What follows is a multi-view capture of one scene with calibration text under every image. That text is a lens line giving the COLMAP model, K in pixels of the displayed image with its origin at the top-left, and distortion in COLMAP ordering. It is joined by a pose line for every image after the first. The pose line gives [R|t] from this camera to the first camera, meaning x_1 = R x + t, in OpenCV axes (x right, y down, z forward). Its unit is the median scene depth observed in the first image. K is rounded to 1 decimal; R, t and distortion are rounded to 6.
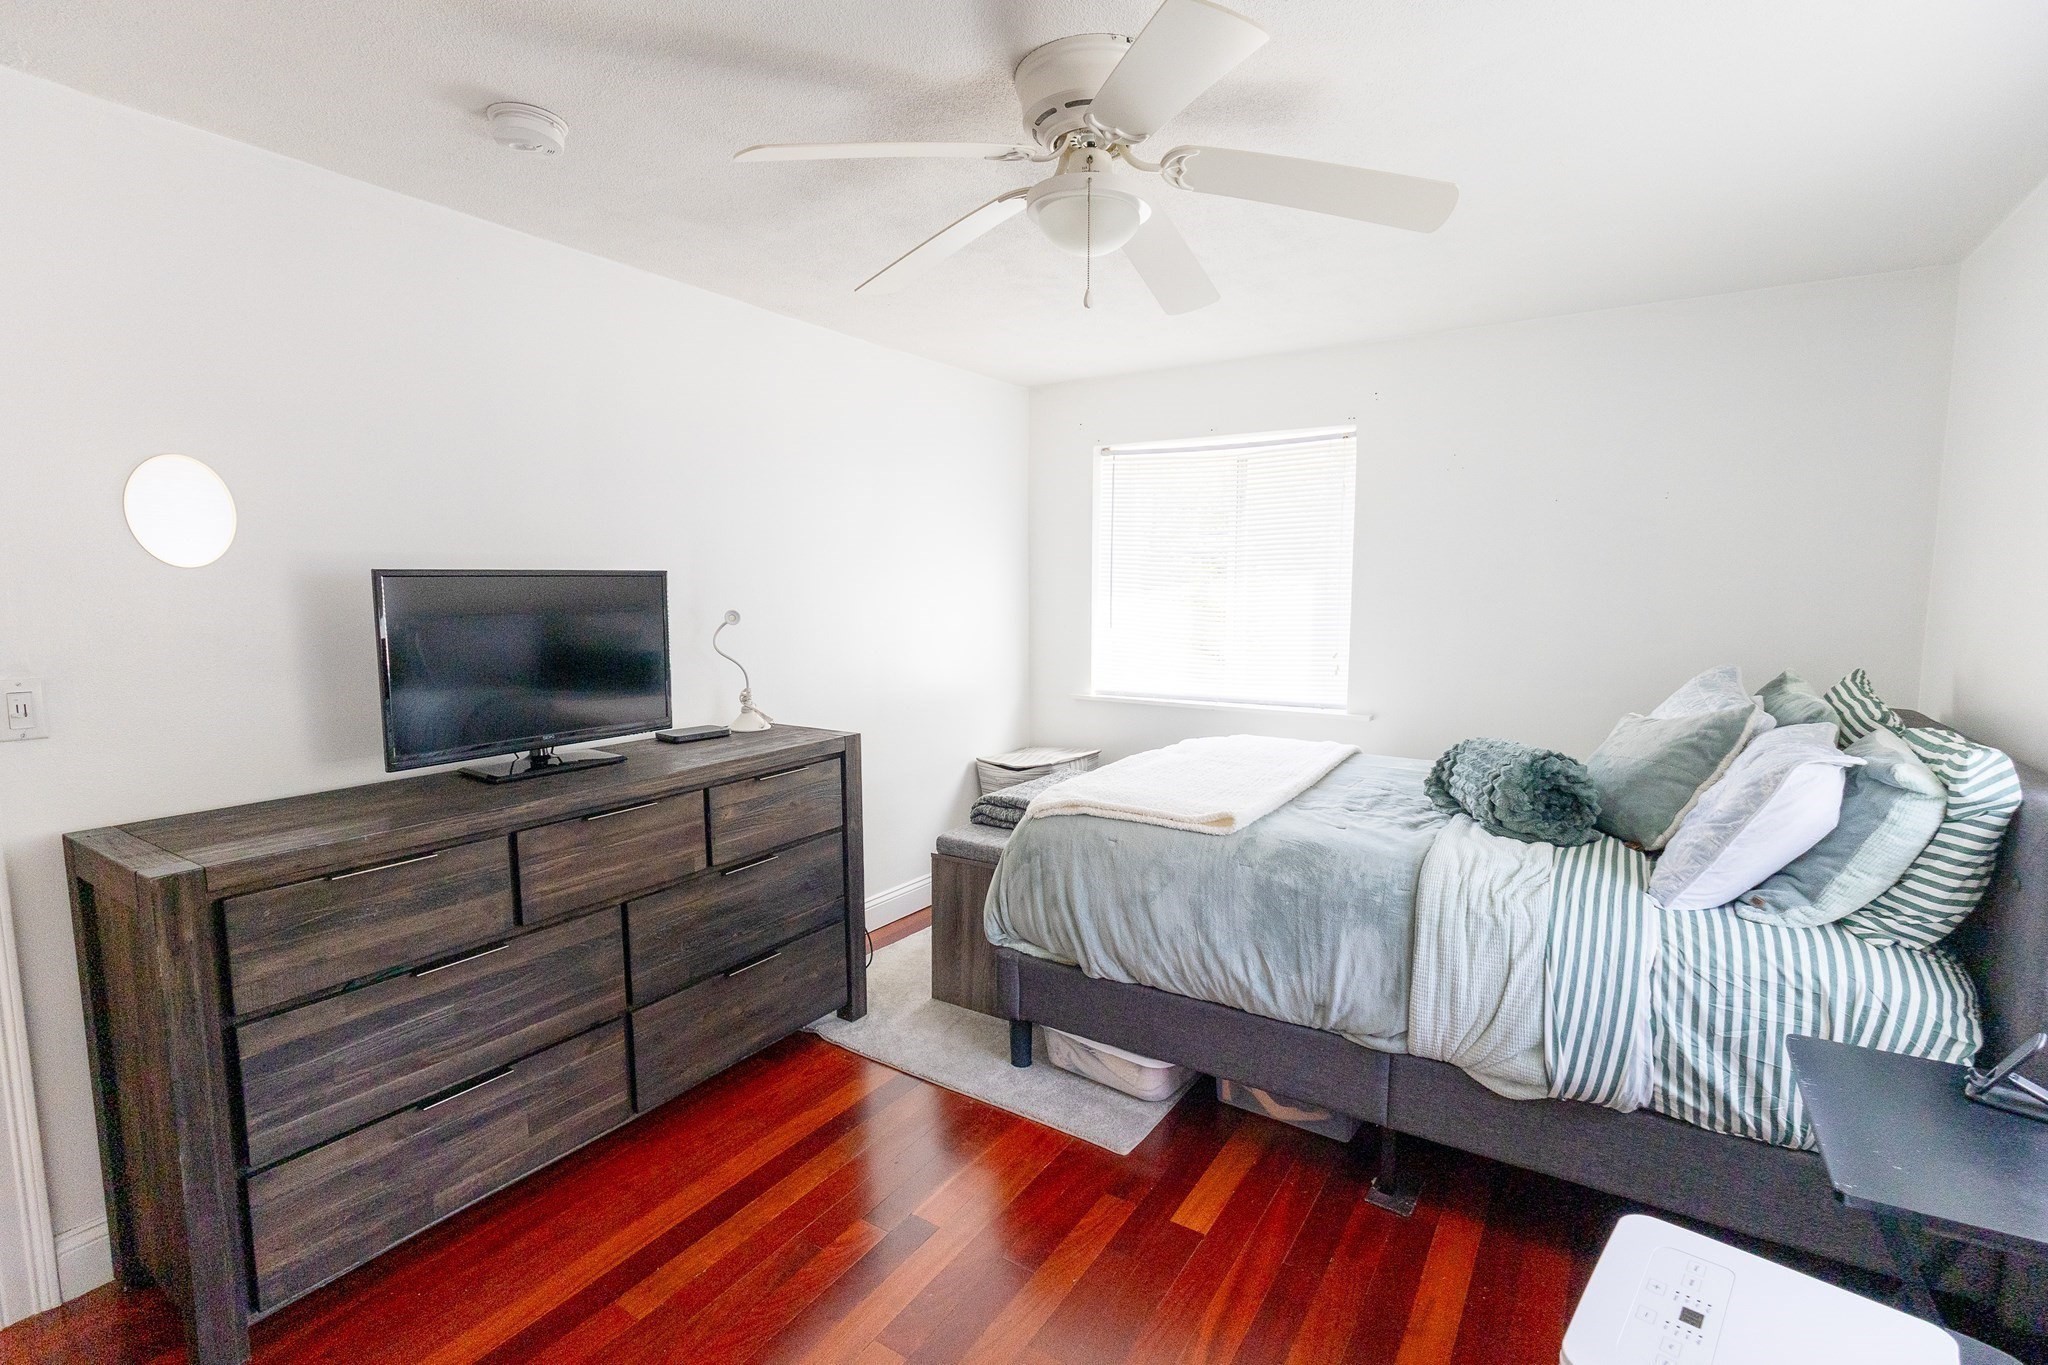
lens RADIAL K [[948.6, 0, 1024.0], [0, 948.6, 682.5], [0, 0, 1]] dist [0.002984, 0.000178]
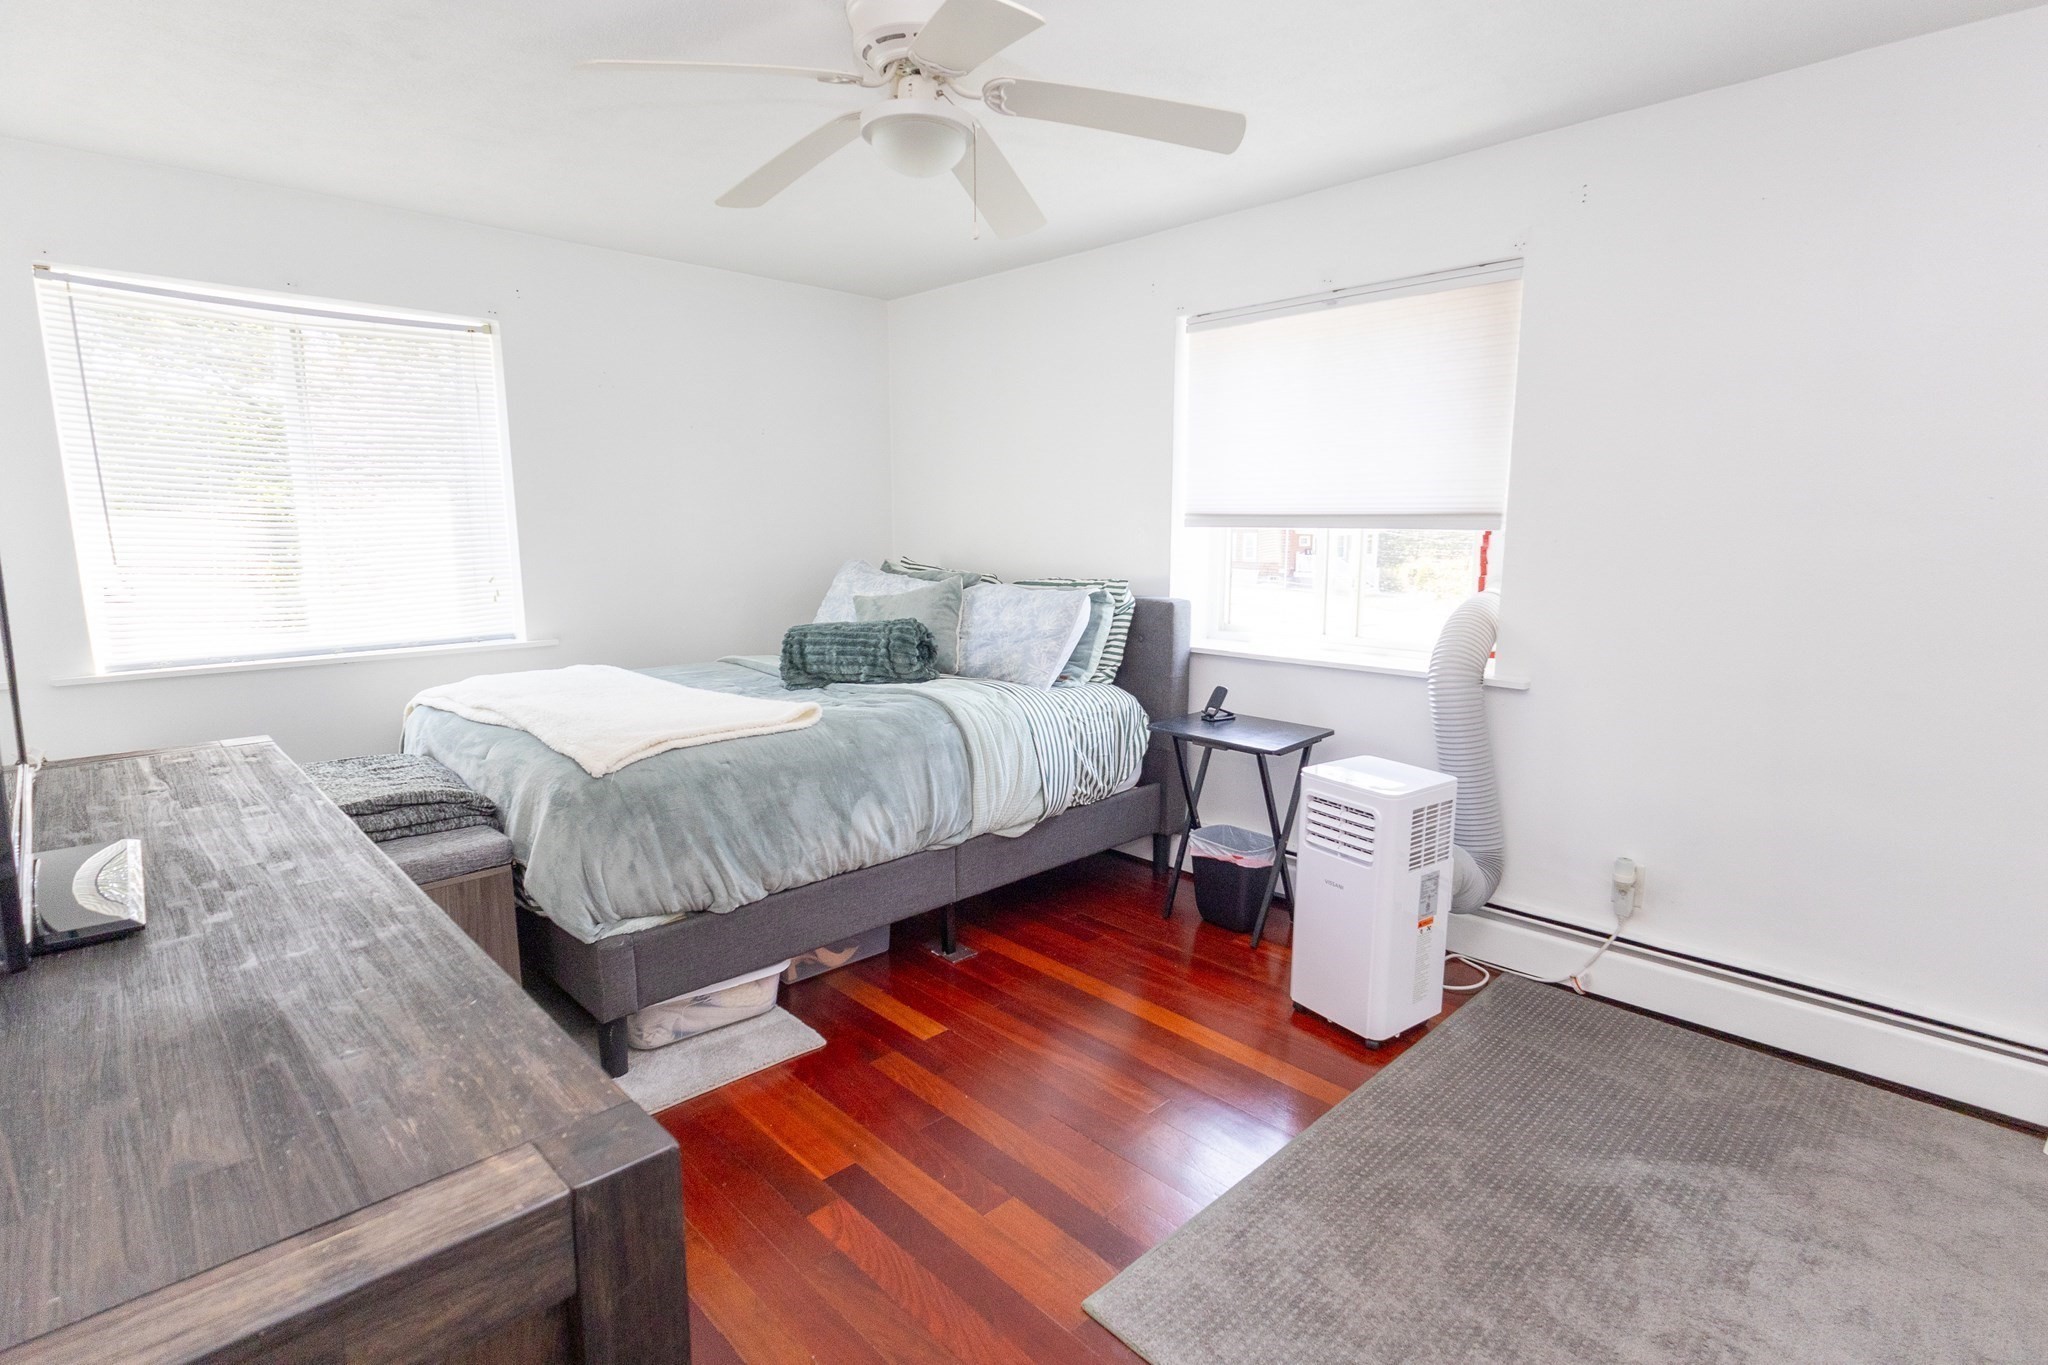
lens RADIAL K [[1007.6, 0, 1024.0], [0, 1007.6, 682.5], [0, 0, 1]] dist [0.000327, -0.000161]
pose [[0.231170, -0.159213, 0.959798, -0.872475], [0.101093, 0.985110, 0.139063, -0.023063], [-0.967647, 0.064882, 0.243824, 0.517988]]
